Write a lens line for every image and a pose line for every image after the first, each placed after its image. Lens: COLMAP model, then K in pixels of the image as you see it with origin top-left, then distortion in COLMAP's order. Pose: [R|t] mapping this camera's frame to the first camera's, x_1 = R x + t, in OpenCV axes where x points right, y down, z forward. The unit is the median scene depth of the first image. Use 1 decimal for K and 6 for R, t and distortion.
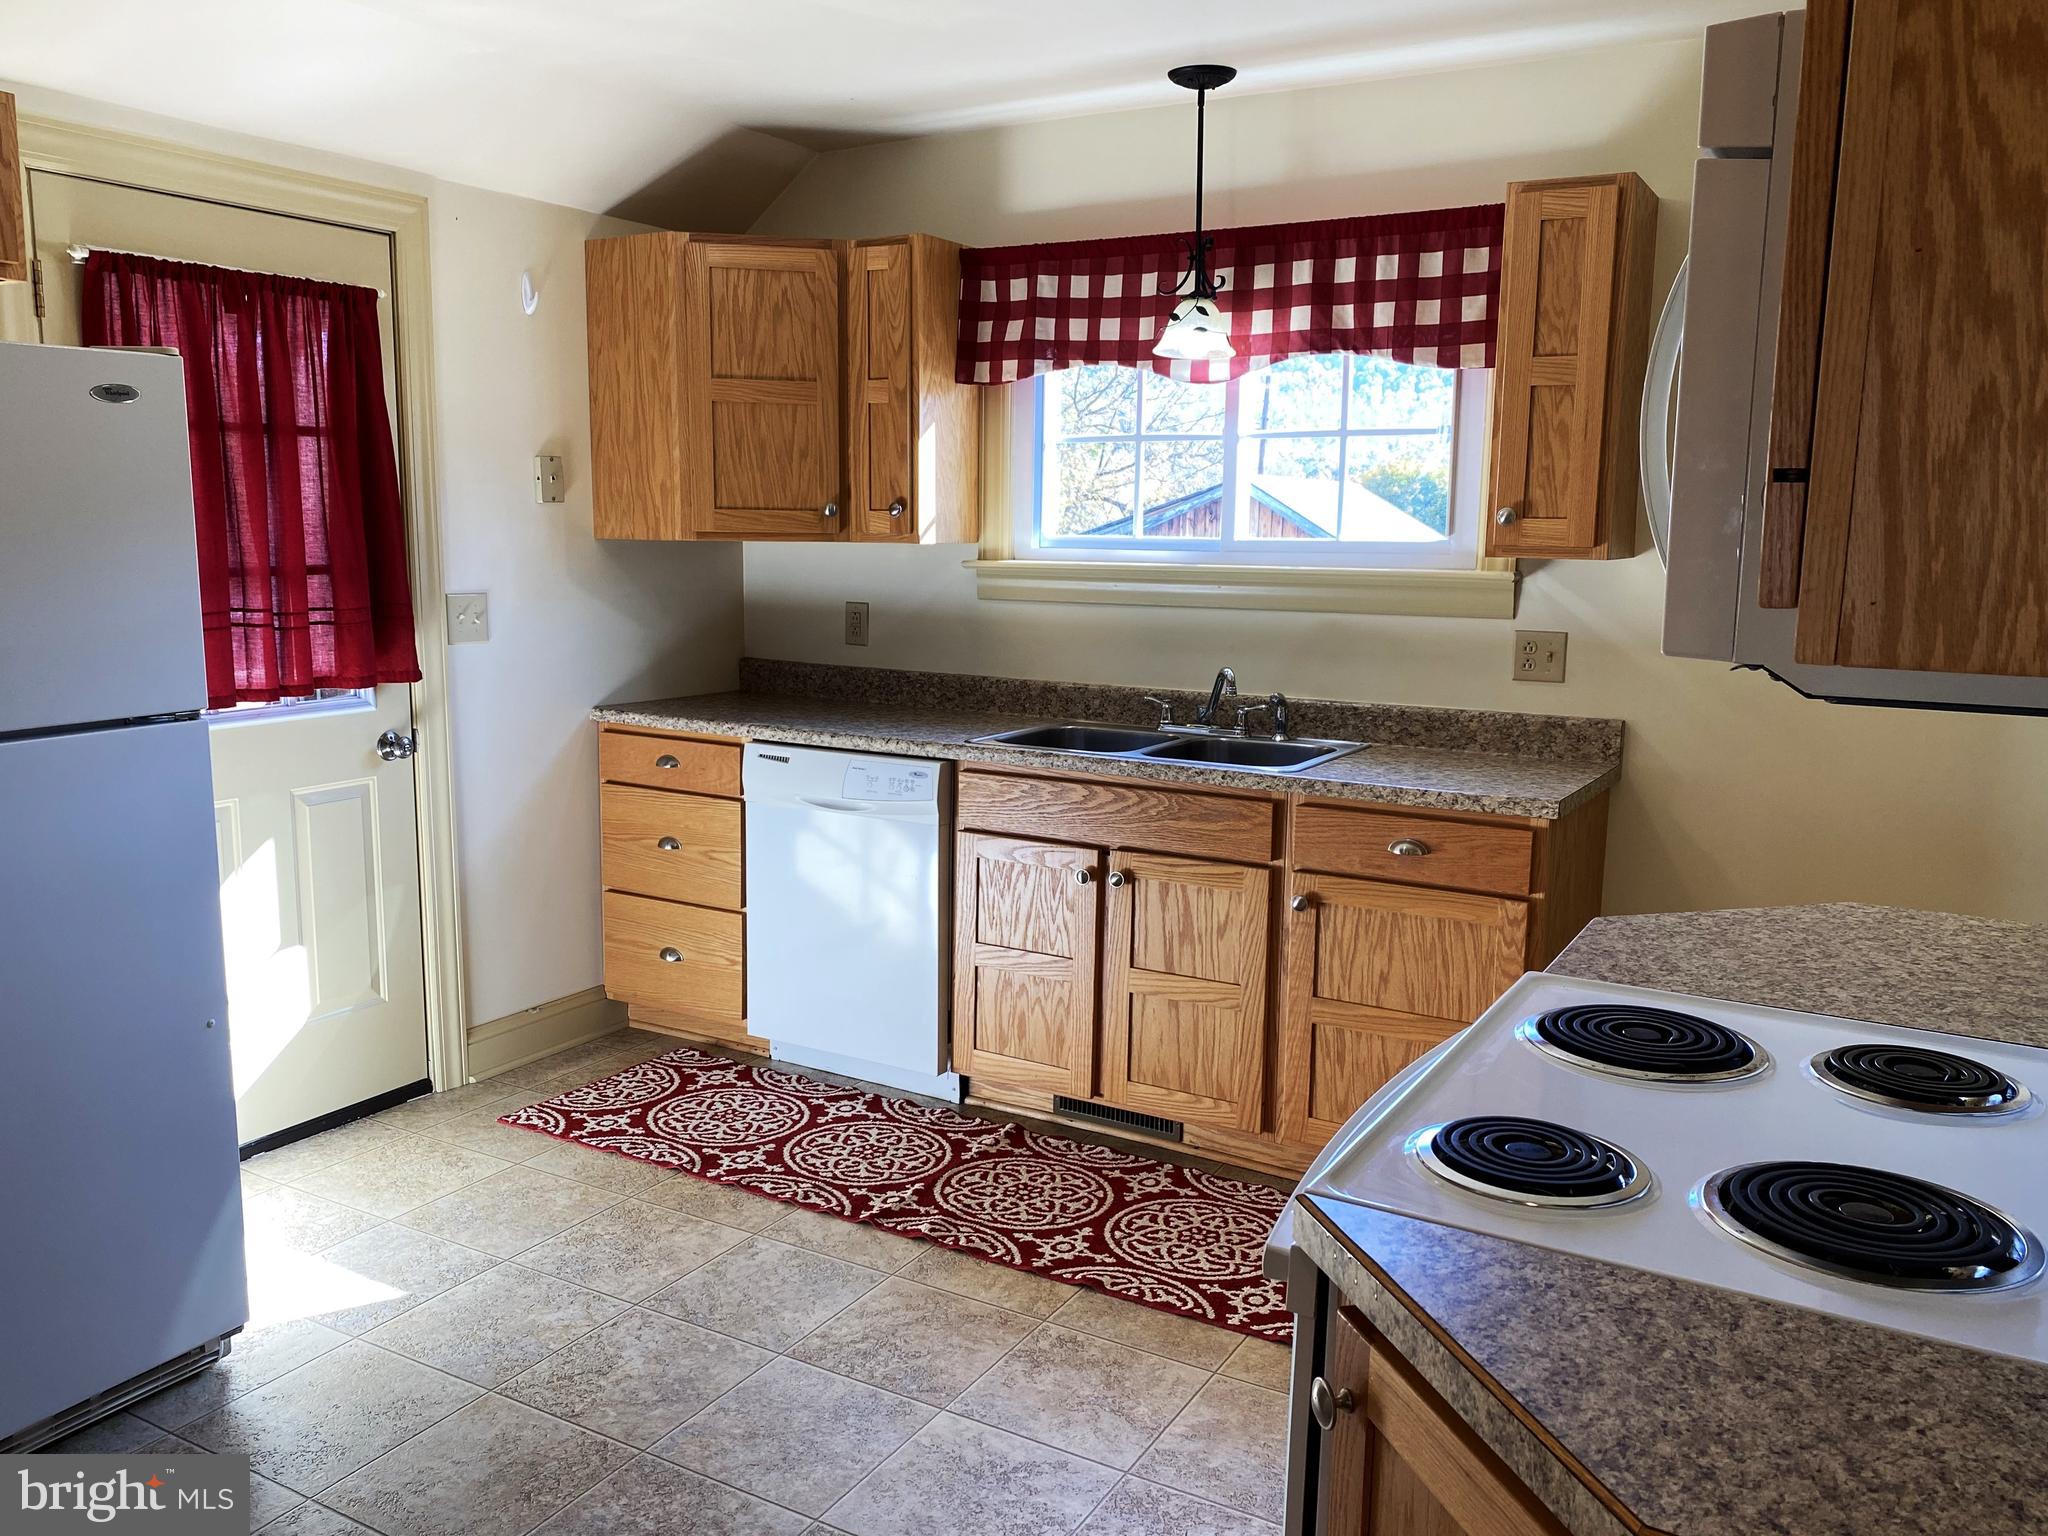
lens RADIAL K [[1608.7, 0, 1019.1], [0, 1608.7, 766.7], [0, 0, 1]] dist [0.151197, -0.440428]
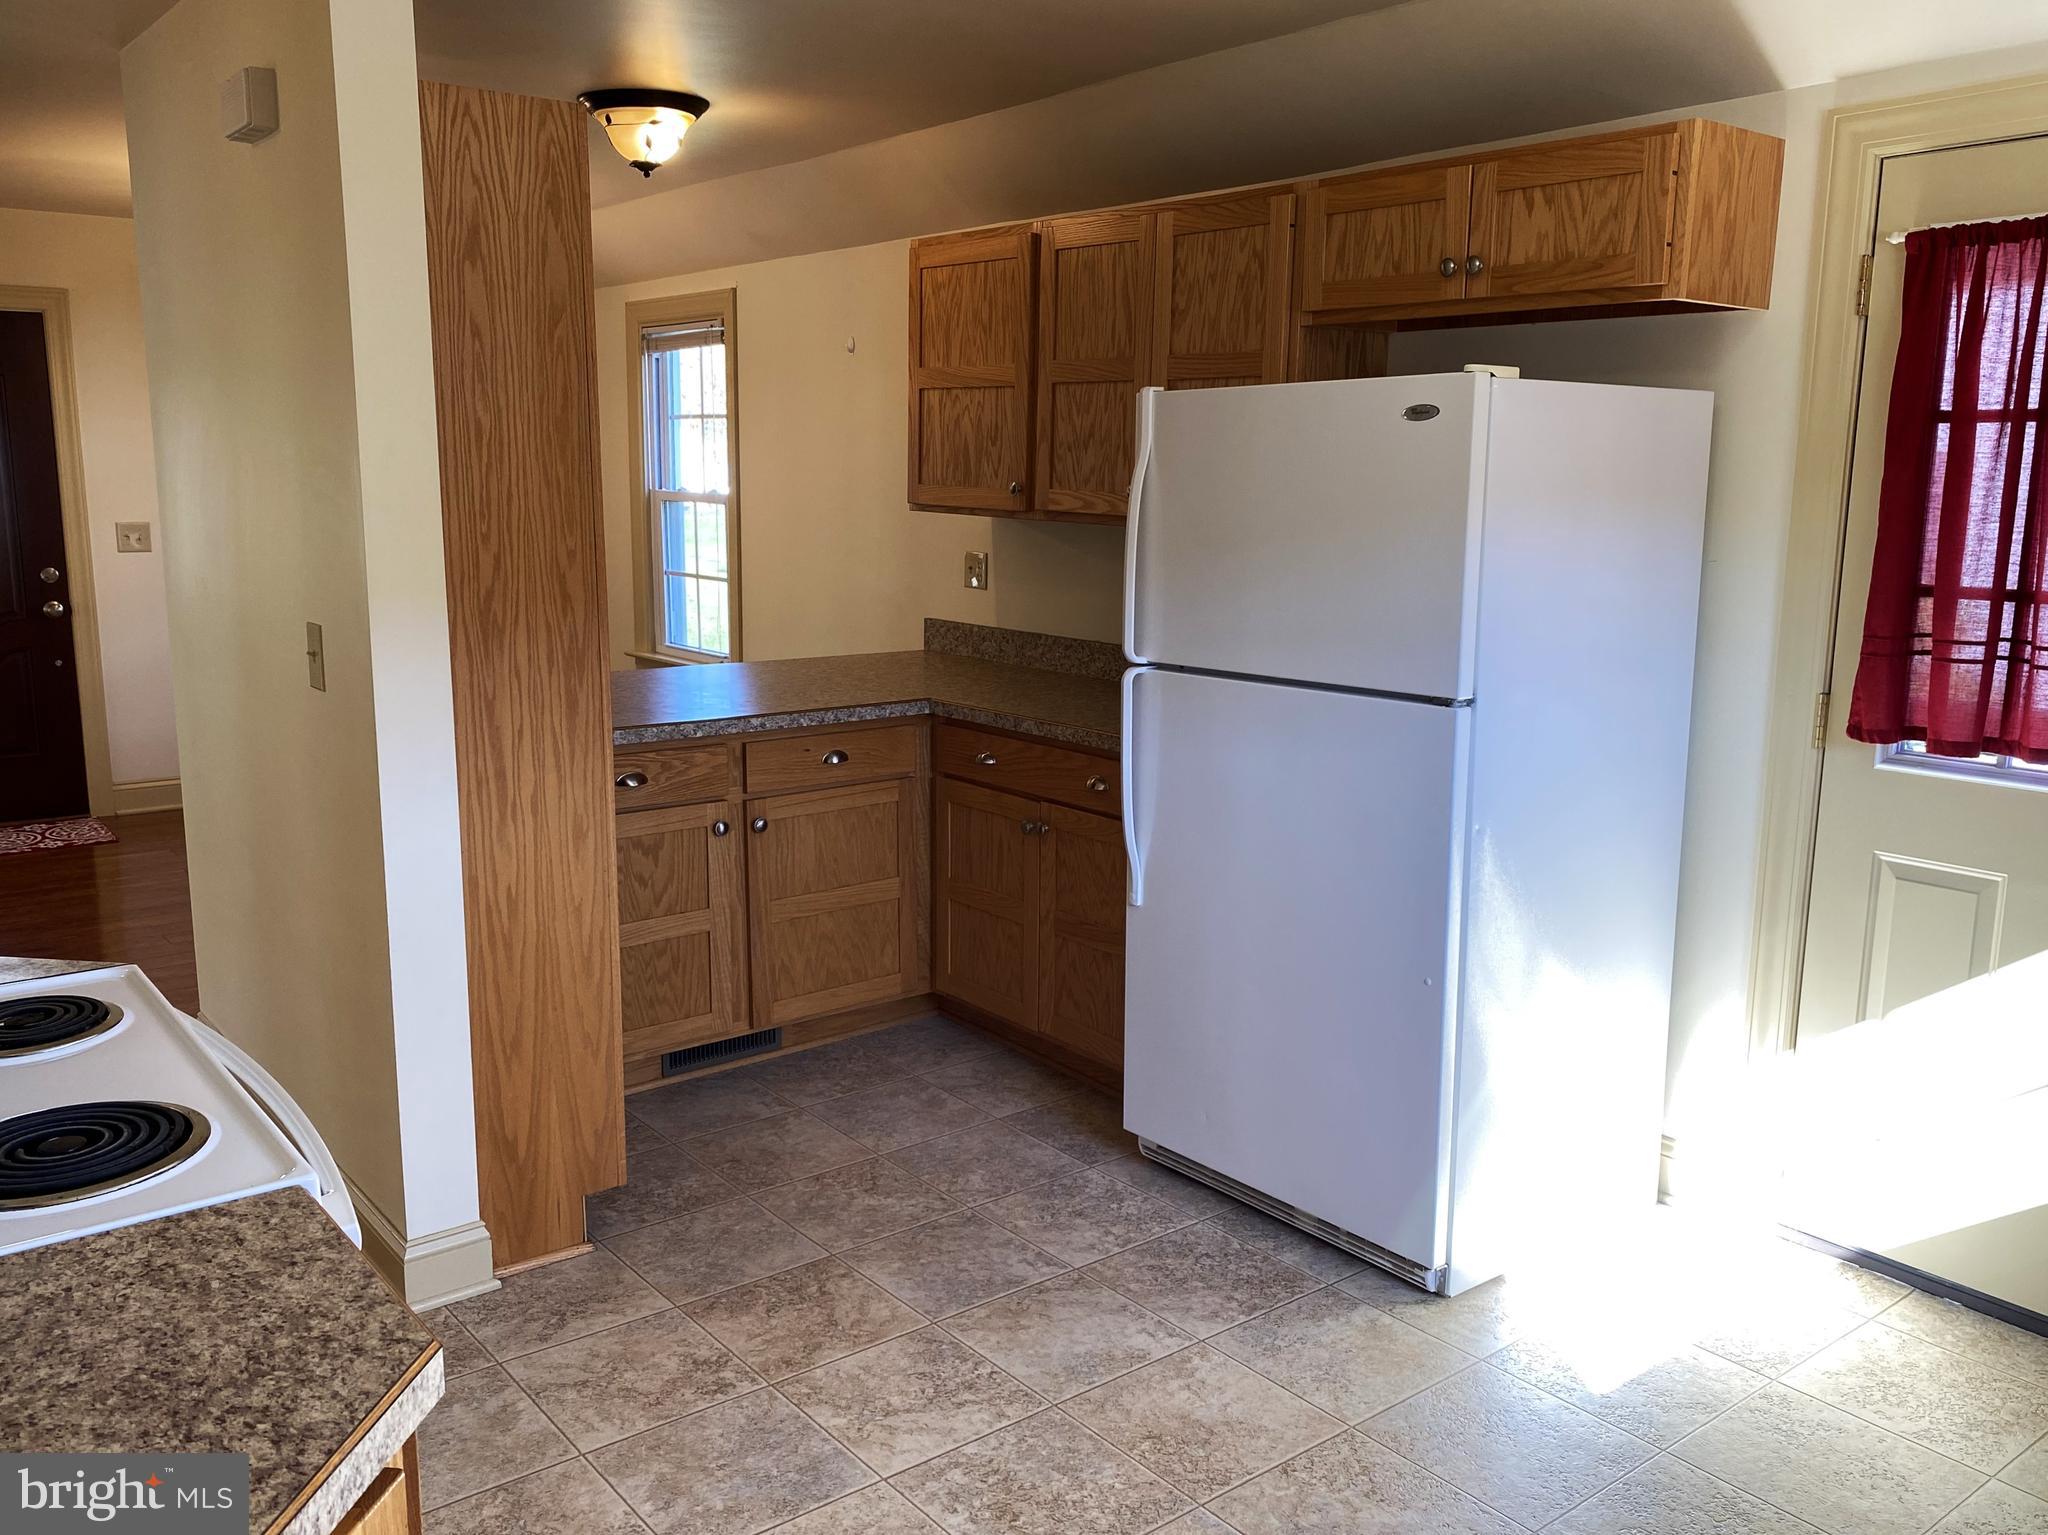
lens RADIAL K [[1662.4, 0, 989.7], [0, 1662.4, 761.9], [0, 0, 1]] dist [0.094935, -0.174375]
pose [[-0.365791, 0.149318, -0.918641, 0.453551], [-0.154619, 0.963580, 0.218190, -0.131714], [0.917764, 0.221851, -0.329381, 0.763483]]
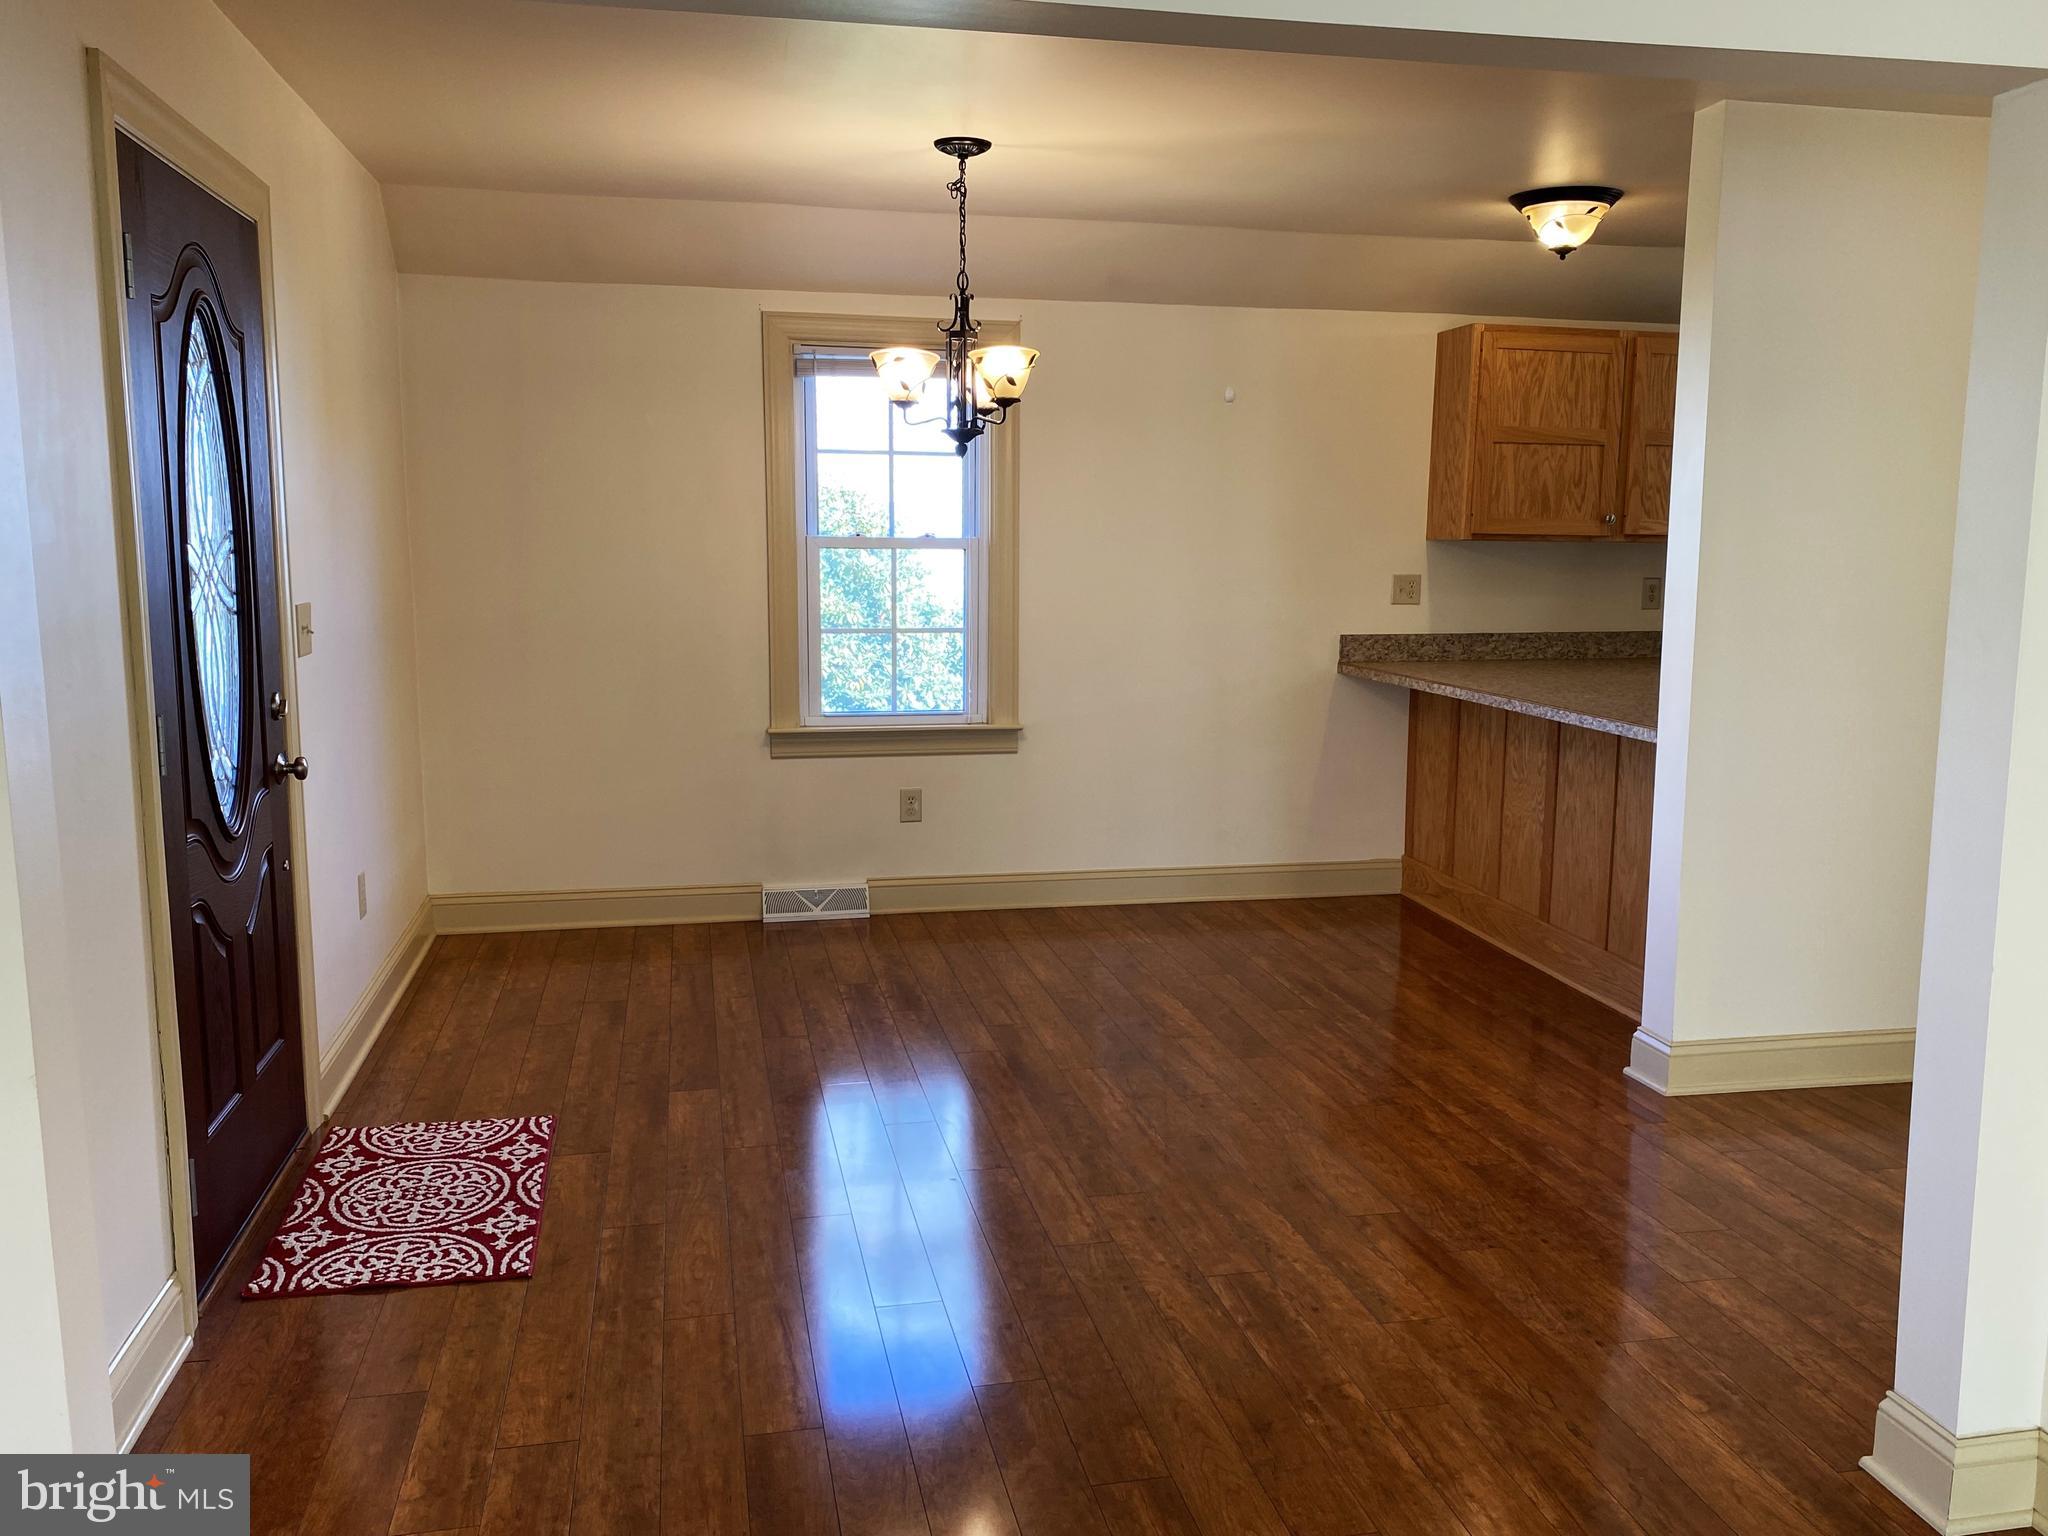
lens RADIAL K [[1680.2, 0, 1017.9], [0, 1680.2, 760.7], [0, 0, 1]] dist [0.095514, -0.000930]
pose [[0.672611, 0.095092, -0.733861, 0.165146], [-0.109329, 0.993596, 0.028544, 0.196296], [0.731876, 0.061033, 0.678700, -1.251725]]
